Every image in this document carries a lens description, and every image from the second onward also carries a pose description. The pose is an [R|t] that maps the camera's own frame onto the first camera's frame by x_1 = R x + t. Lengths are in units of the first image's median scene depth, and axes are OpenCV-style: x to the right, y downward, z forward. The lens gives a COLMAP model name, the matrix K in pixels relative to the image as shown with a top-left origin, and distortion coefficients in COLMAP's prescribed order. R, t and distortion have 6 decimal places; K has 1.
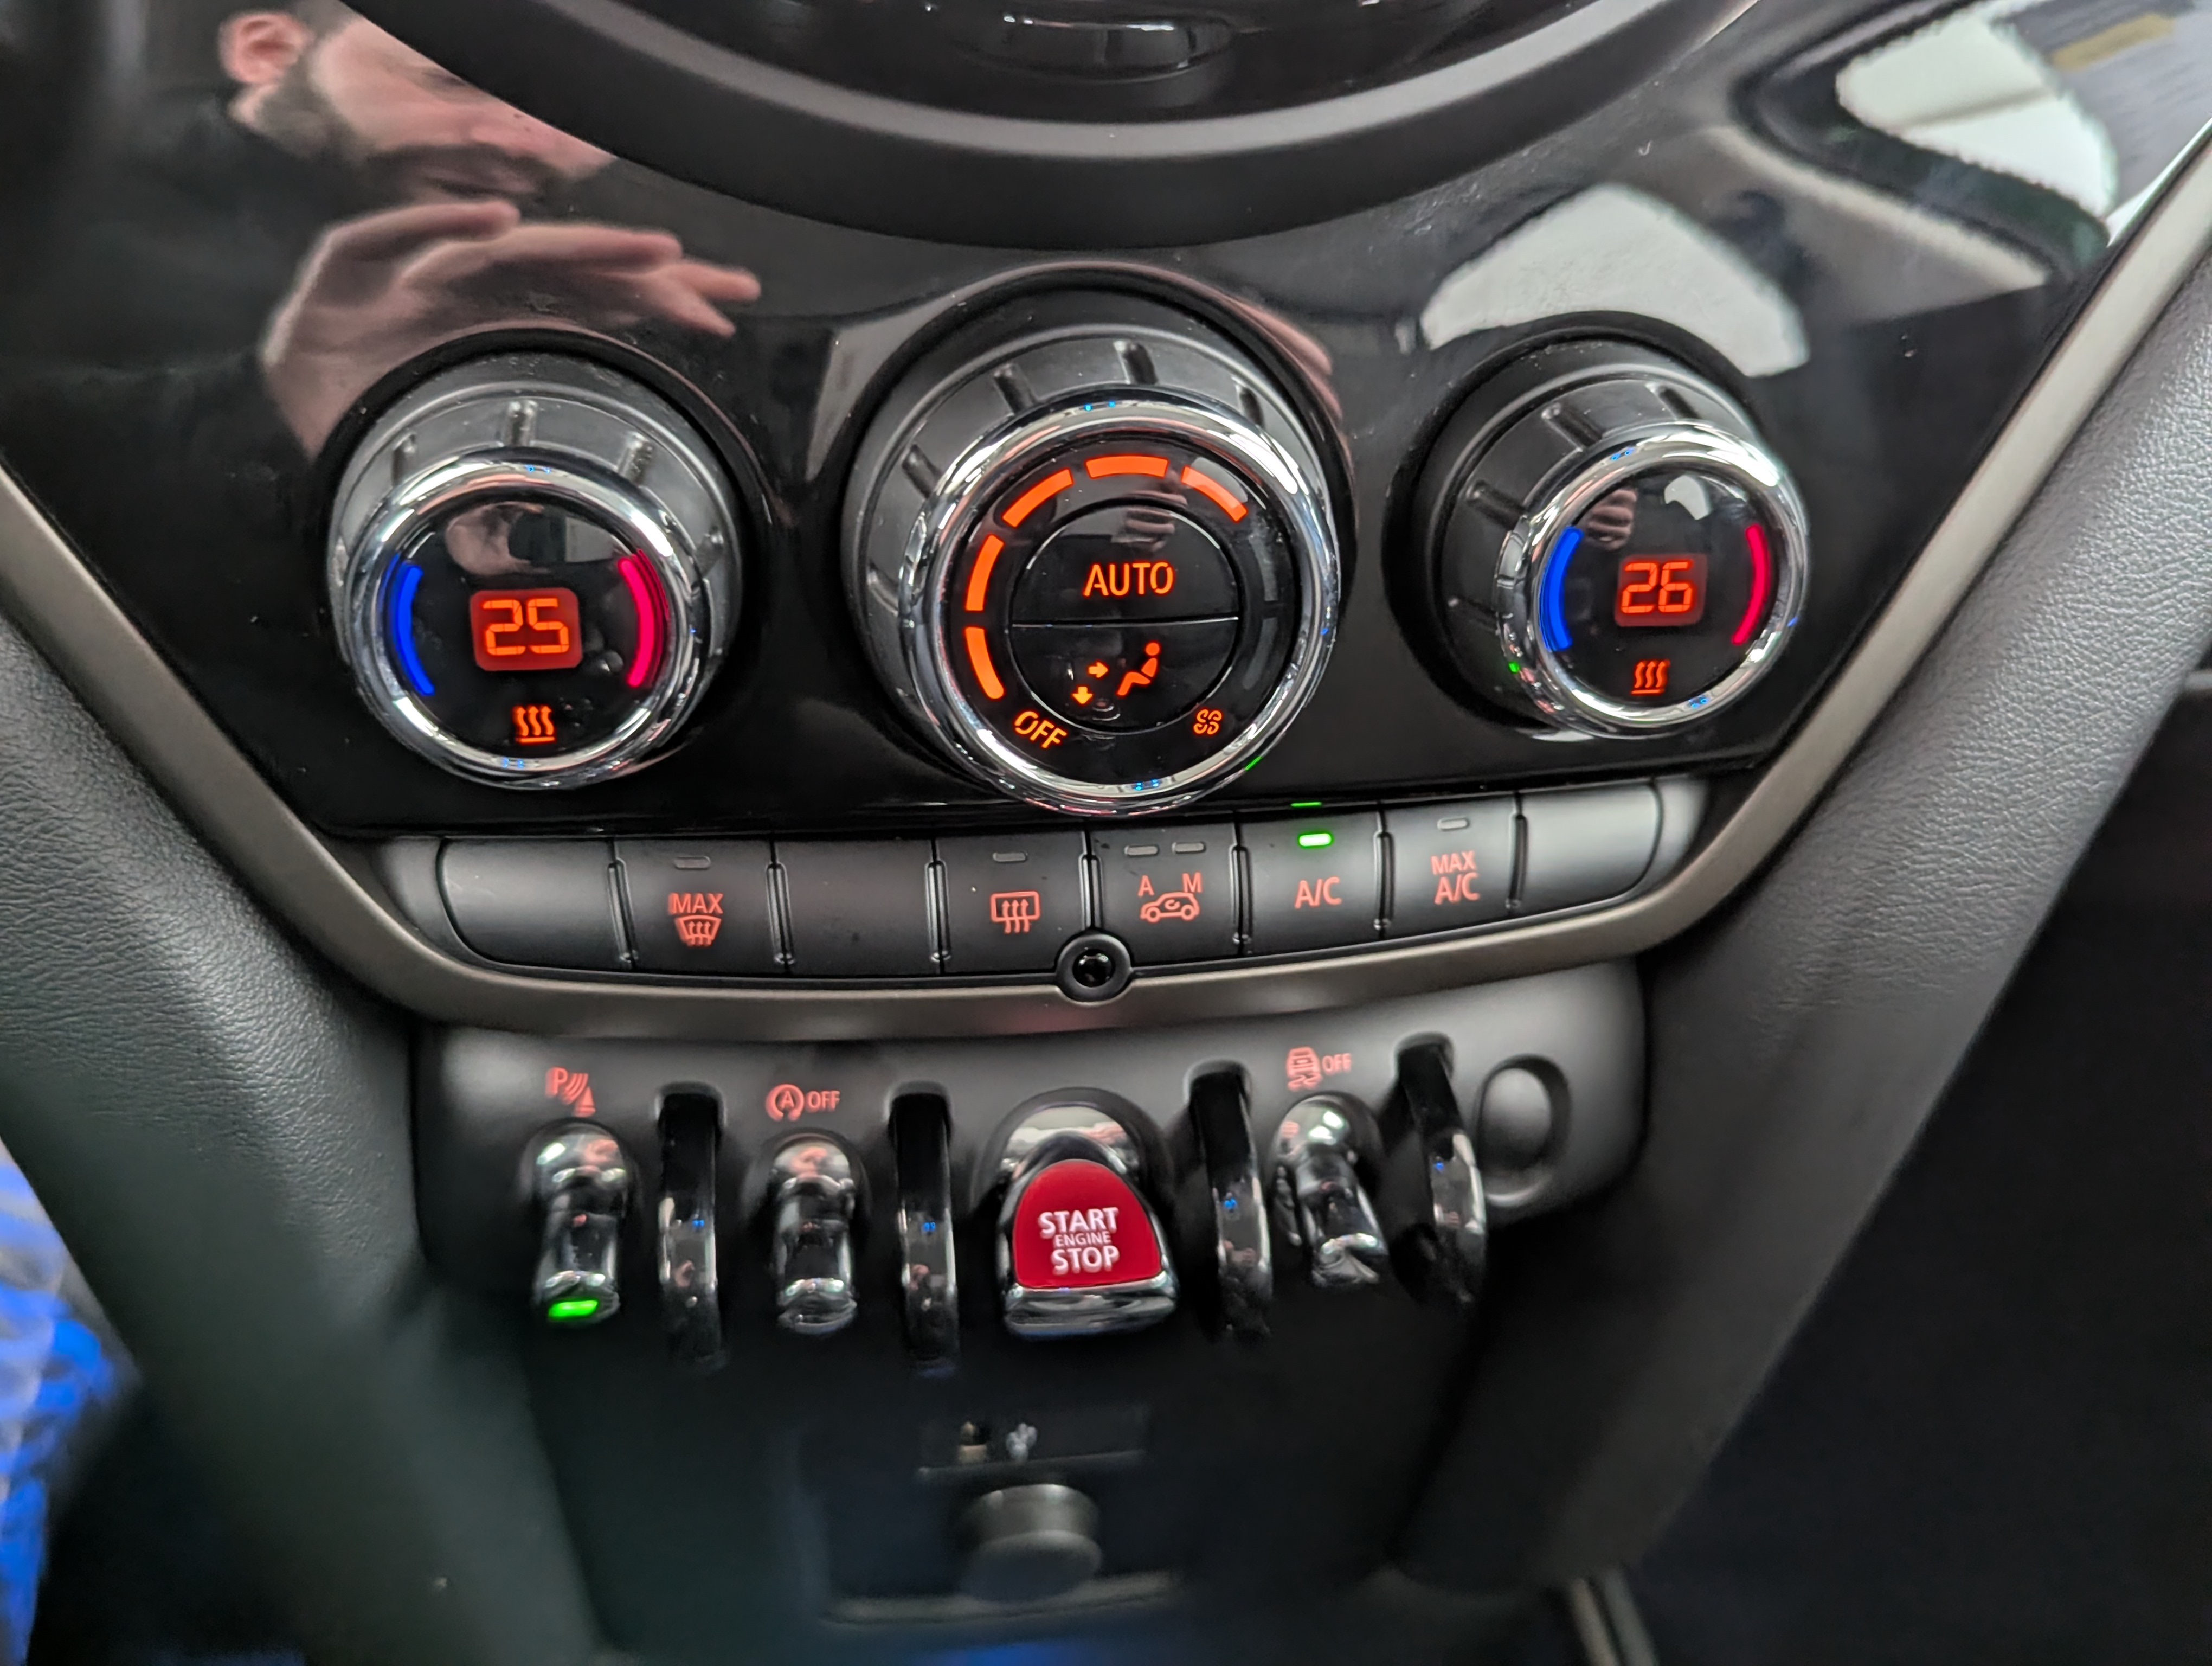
lens RADIAL K [[2018.9, 0, 1106.0], [0, 2018.9, 833.0], [0, 0, 1]] dist [0.036698, 0.011957]
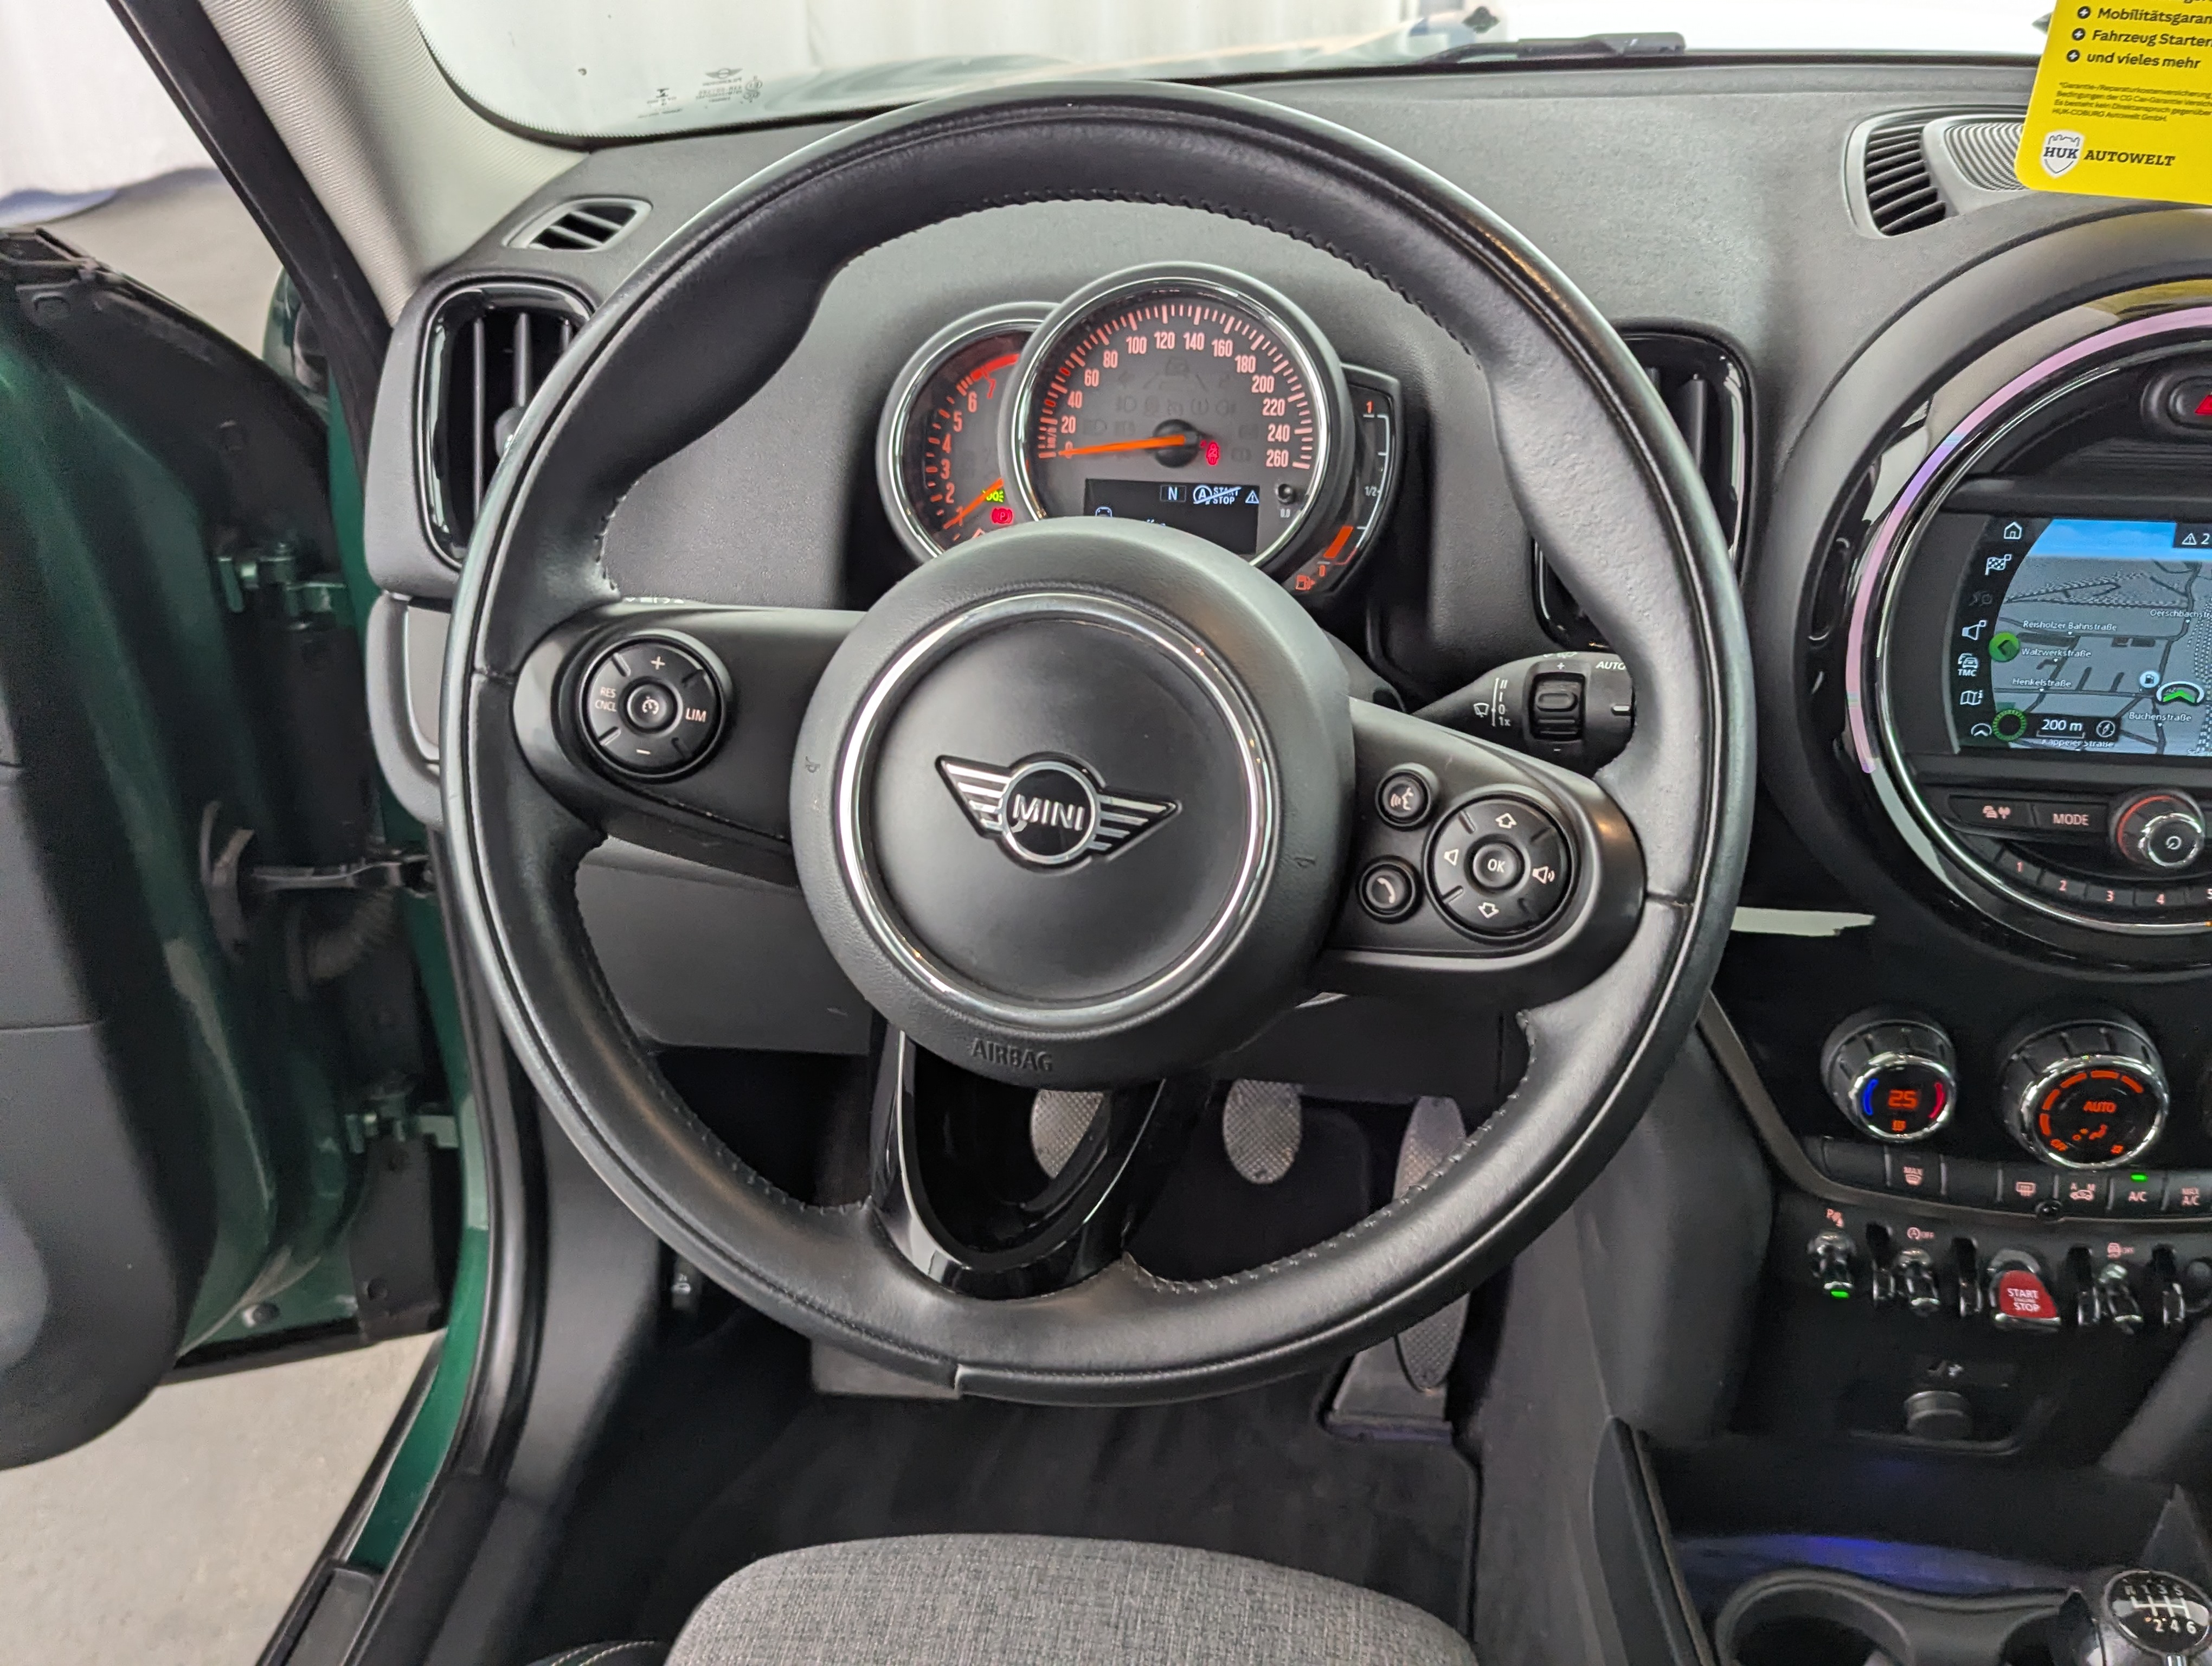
lens RADIAL K [[2018.9, 0, 1106.0], [0, 2018.9, 833.0], [0, 0, 1]] dist [0.036698, 0.011957]
pose [[0.961916, 0.105024, -0.252363, -0.597599], [-0.101180, 0.994468, 0.028202, -0.396350], [0.253929, -0.001594, 0.967222, -2.070878]]
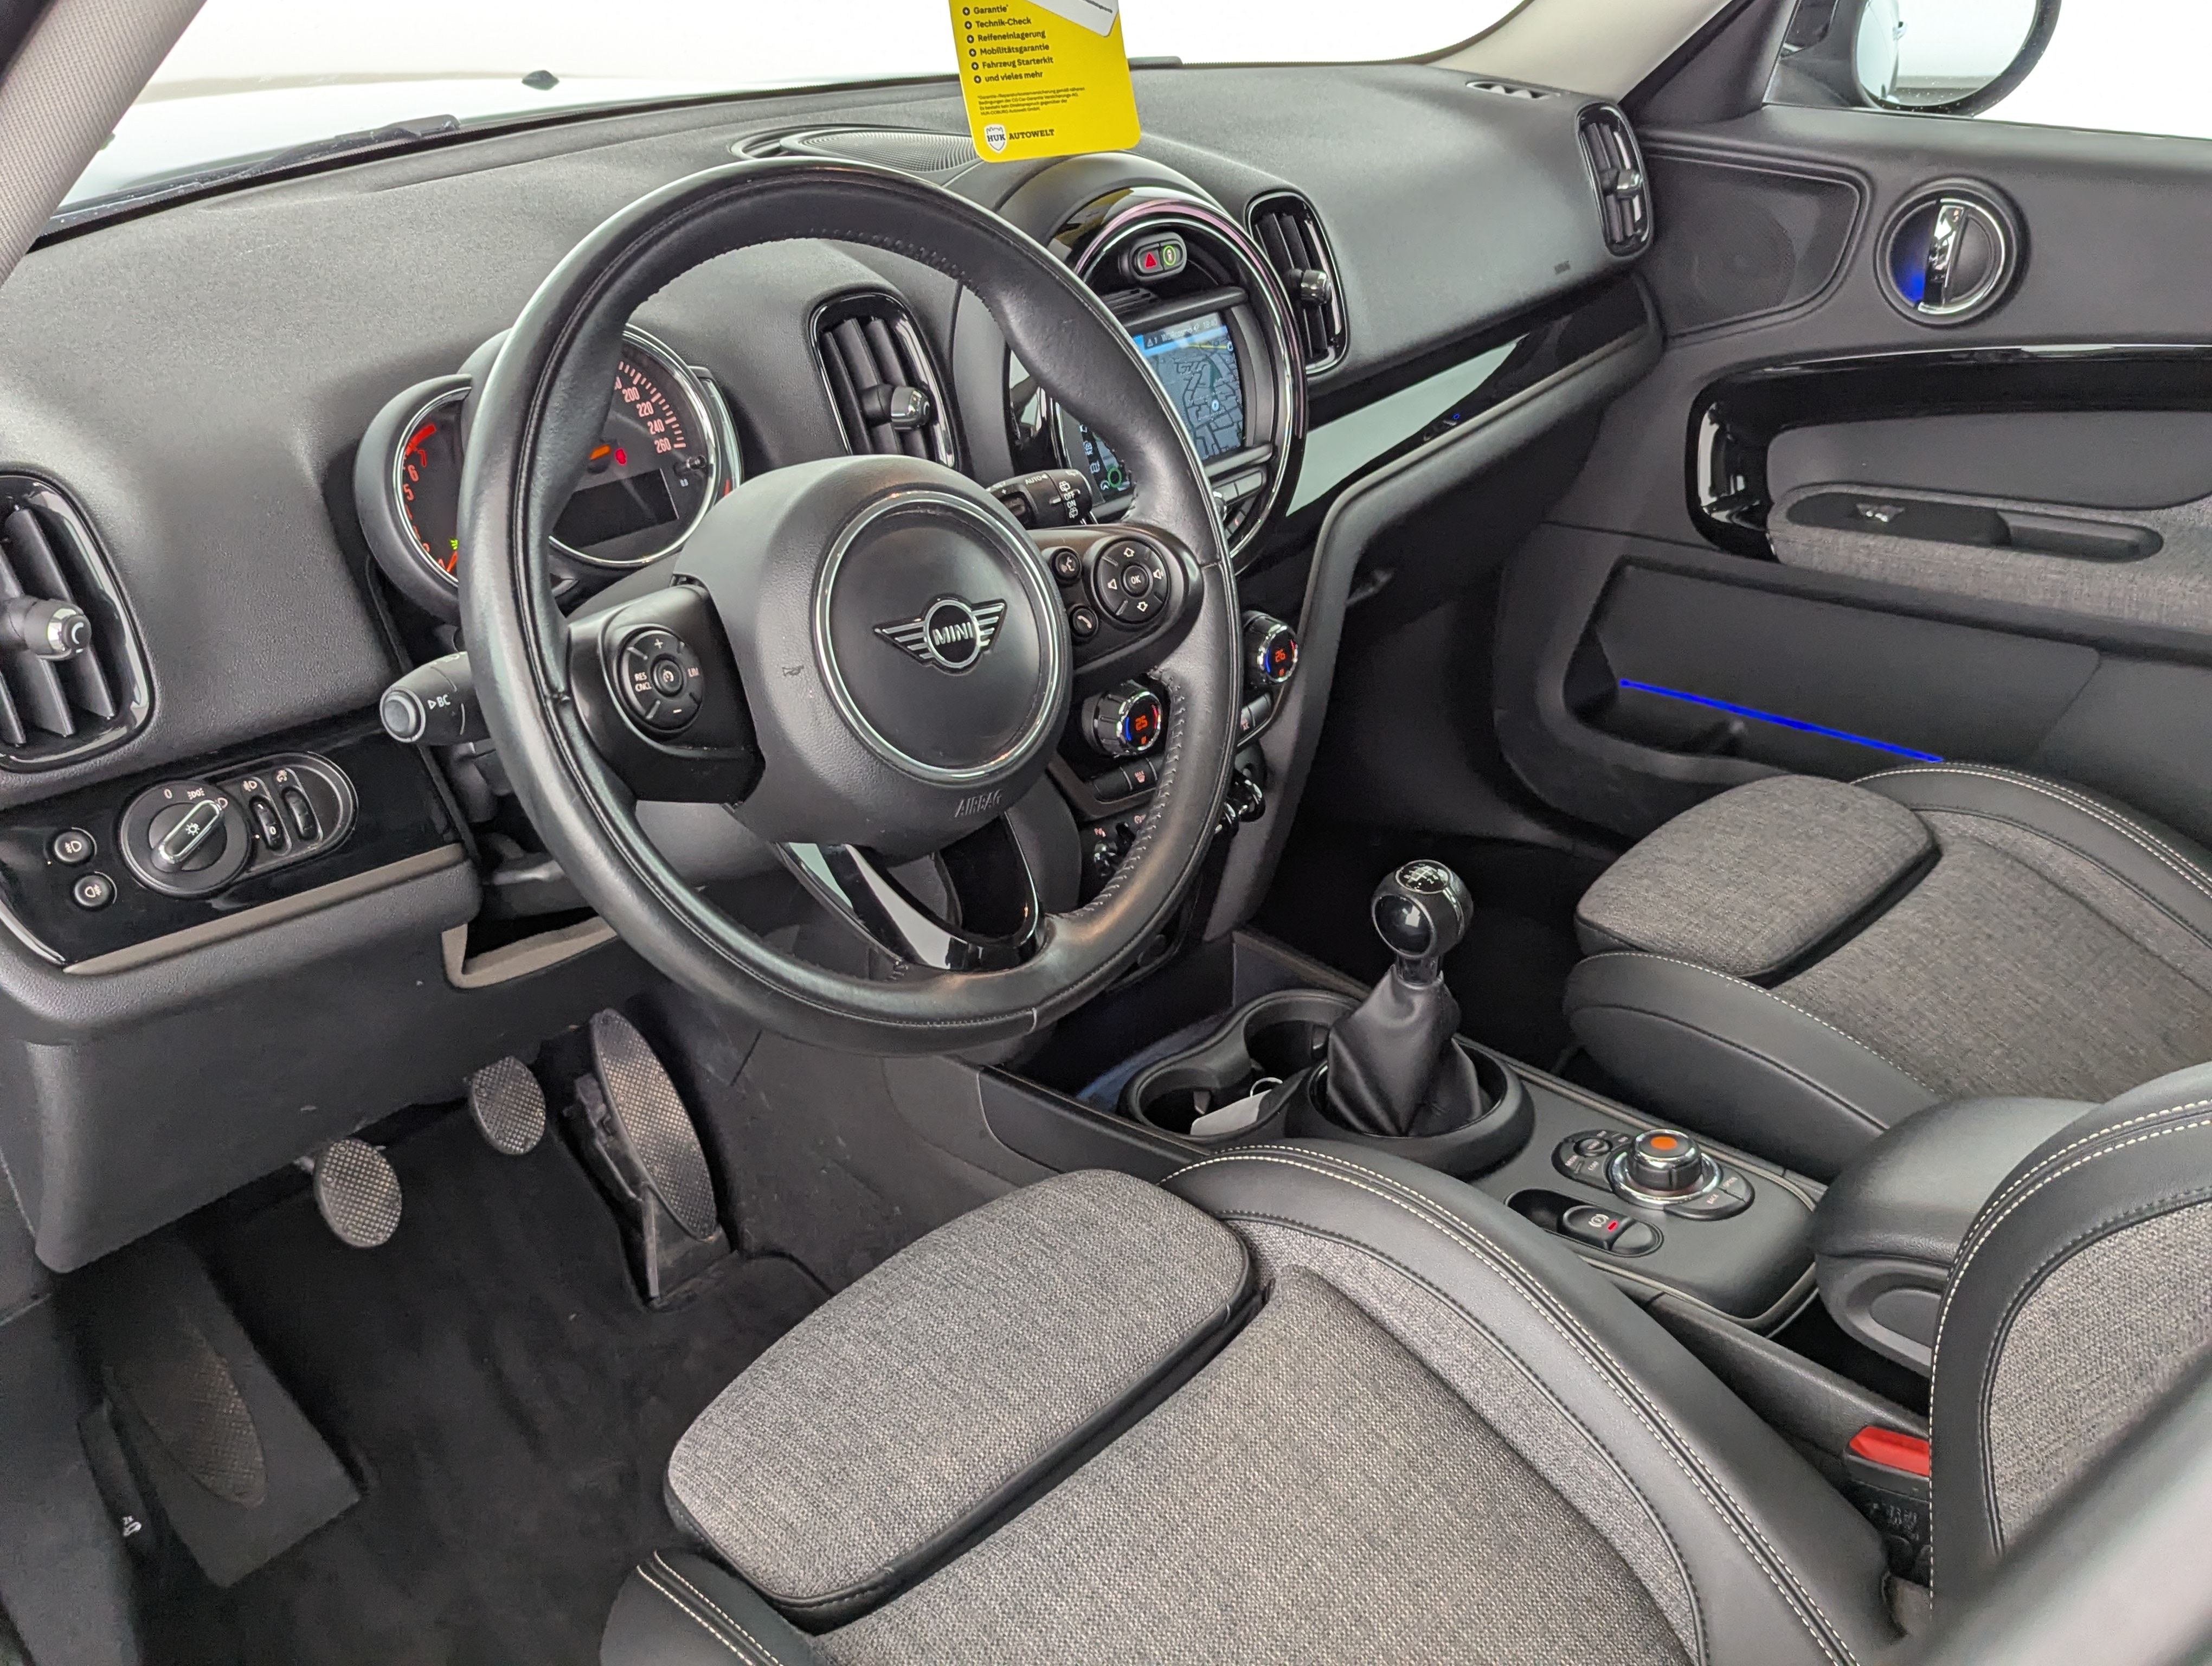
lens RADIAL K [[2018.9, 0, 1106.0], [0, 2018.9, 833.0], [0, 0, 1]] dist [0.036698, 0.011957]
pose [[0.788804, -0.326183, 0.520953, -2.567328], [0.324480, 0.940827, 0.097765, -0.298855], [-0.522016, 0.091921, 0.847968, -2.741652]]
